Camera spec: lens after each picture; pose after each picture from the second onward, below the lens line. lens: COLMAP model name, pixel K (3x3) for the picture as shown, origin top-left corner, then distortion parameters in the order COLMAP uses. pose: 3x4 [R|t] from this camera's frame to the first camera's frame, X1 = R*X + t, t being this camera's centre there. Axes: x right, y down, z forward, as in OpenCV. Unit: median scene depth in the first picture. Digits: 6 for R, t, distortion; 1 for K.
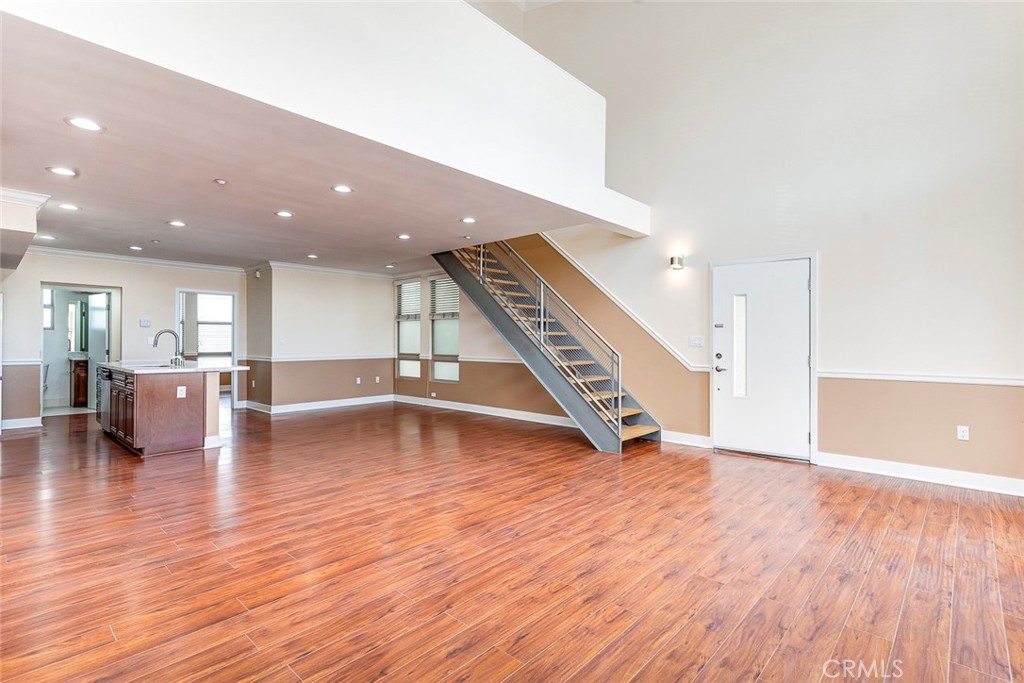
lens RADIAL K [[486.7, 0, 515.8], [0, 486.7, 344.4], [0, 0, 1]] dist [0.008362, 0.000192]
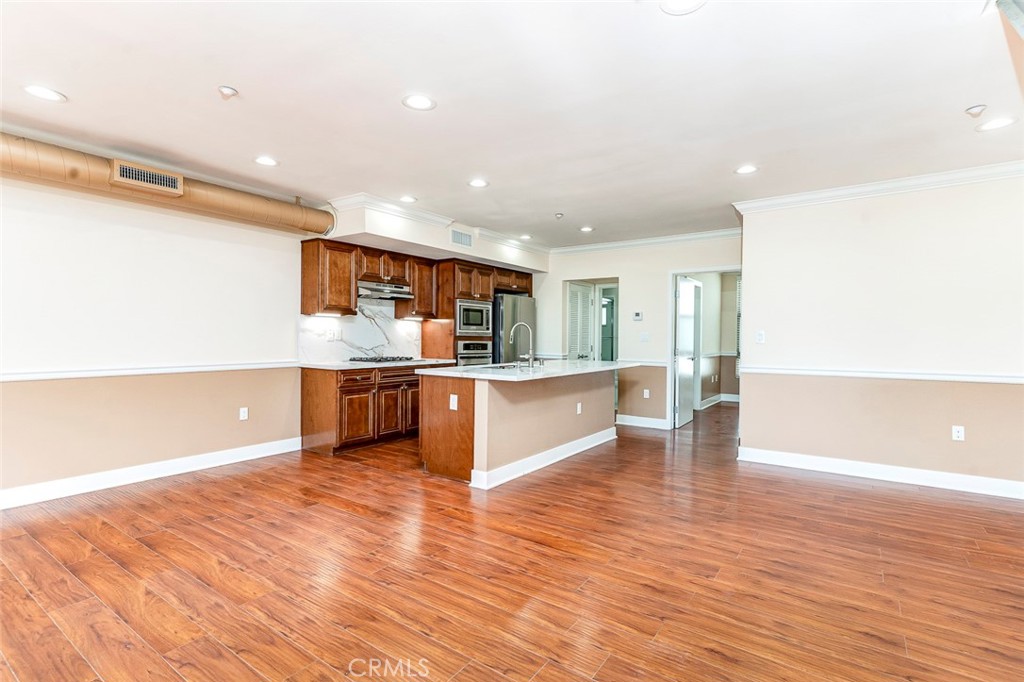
lens RADIAL K [[486.7, 0, 515.8], [0, 486.7, 343.9], [0, 0, 1]] dist [0.008362, 0.000192]
pose [[0.133196, 0.012149, -0.991015, 0.092319], [-0.015408, 0.999829, 0.010187, -0.002726], [0.990970, 0.013913, 0.133361, 1.241189]]
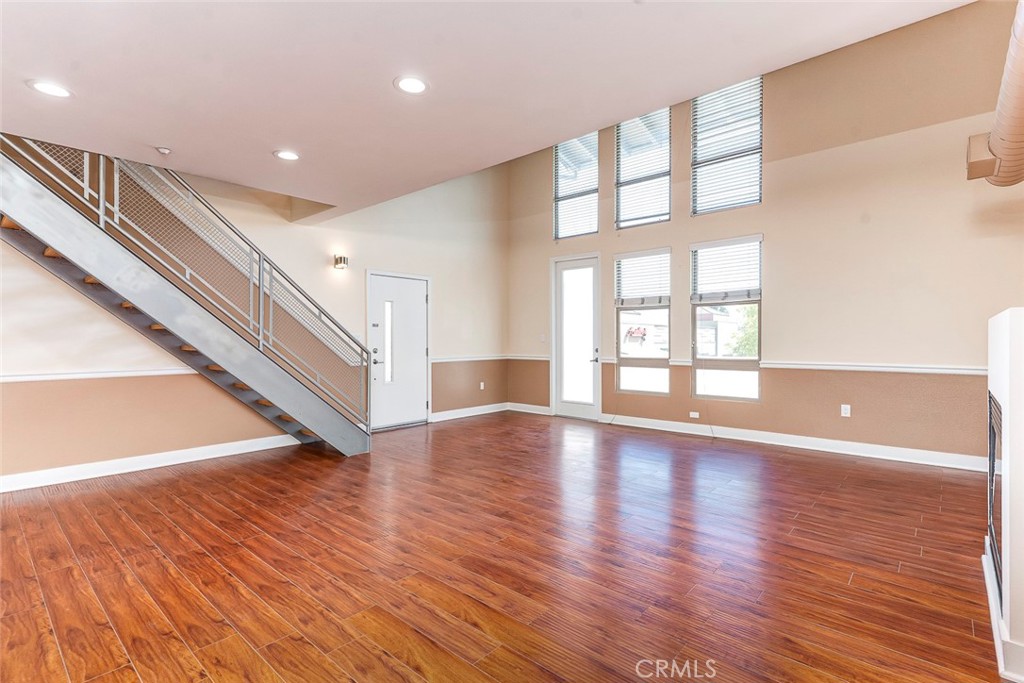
lens RADIAL K [[486.7, 0, 515.8], [0, 486.7, 344.4], [0, 0, 1]] dist [0.008362, 0.000192]
pose [[-0.023479, -0.012494, 0.999646, -0.963324], [0.008210, 0.999886, 0.012690, -0.005276], [-0.999691, 0.008505, -0.023374, 0.890470]]
